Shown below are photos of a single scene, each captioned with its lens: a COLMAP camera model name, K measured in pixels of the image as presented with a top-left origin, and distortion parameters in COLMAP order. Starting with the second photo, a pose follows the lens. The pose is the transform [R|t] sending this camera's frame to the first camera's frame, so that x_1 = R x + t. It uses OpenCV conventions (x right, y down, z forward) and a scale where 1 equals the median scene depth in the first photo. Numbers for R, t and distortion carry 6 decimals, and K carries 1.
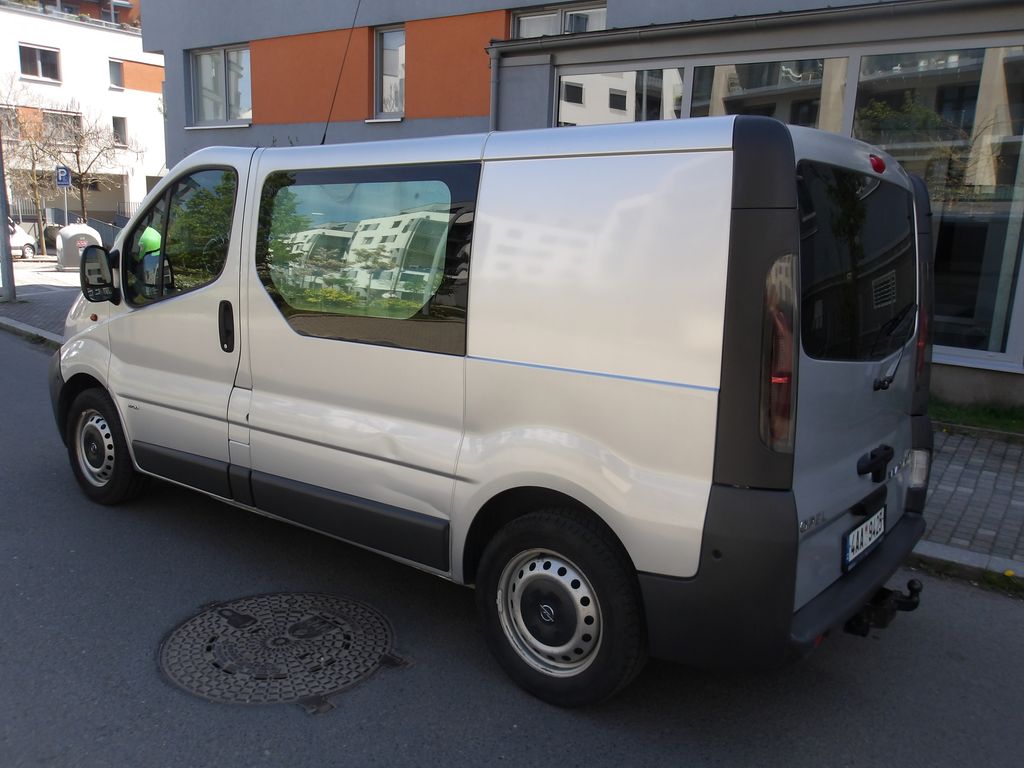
lens RADIAL K [[857.2, 0, 504.7], [0, 857.2, 387.7], [0, 0, 1]] dist [-0.005812, -0.003684]
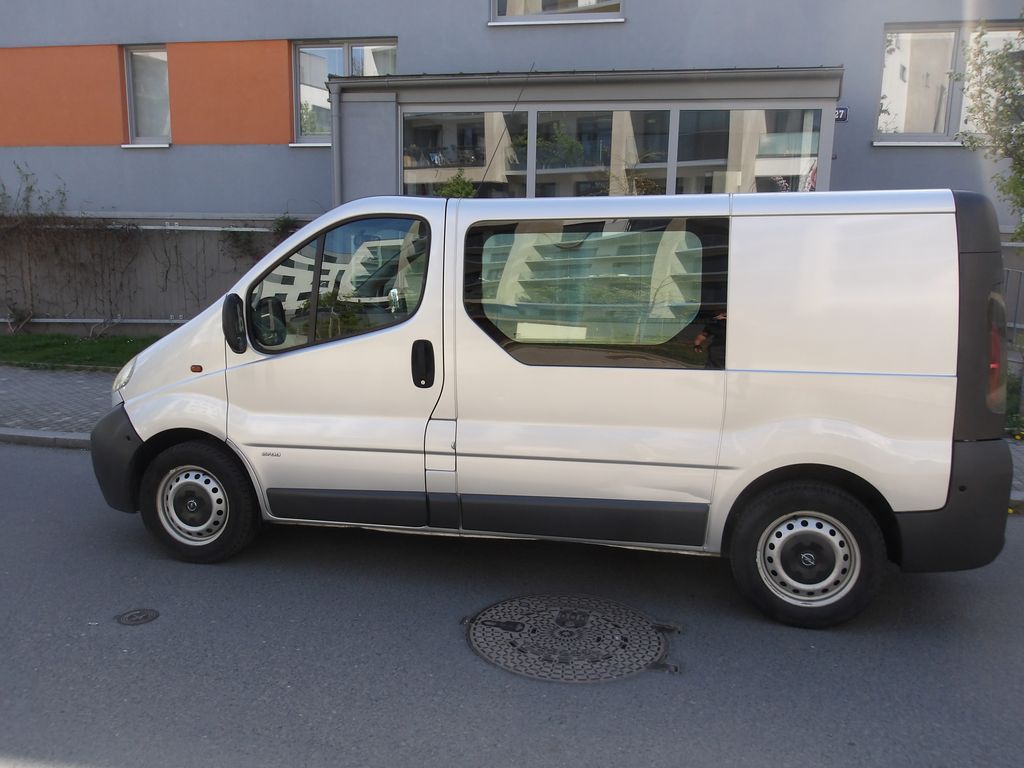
lens RADIAL K [[857.2, 0, 504.7], [0, 857.2, 387.7], [0, 0, 1]] dist [-0.005812, -0.003684]
pose [[0.916327, -0.087689, 0.390712, -0.678569], [0.095891, 0.995391, -0.001491, -0.032356], [-0.388781, 0.038832, 0.920512, -0.027922]]
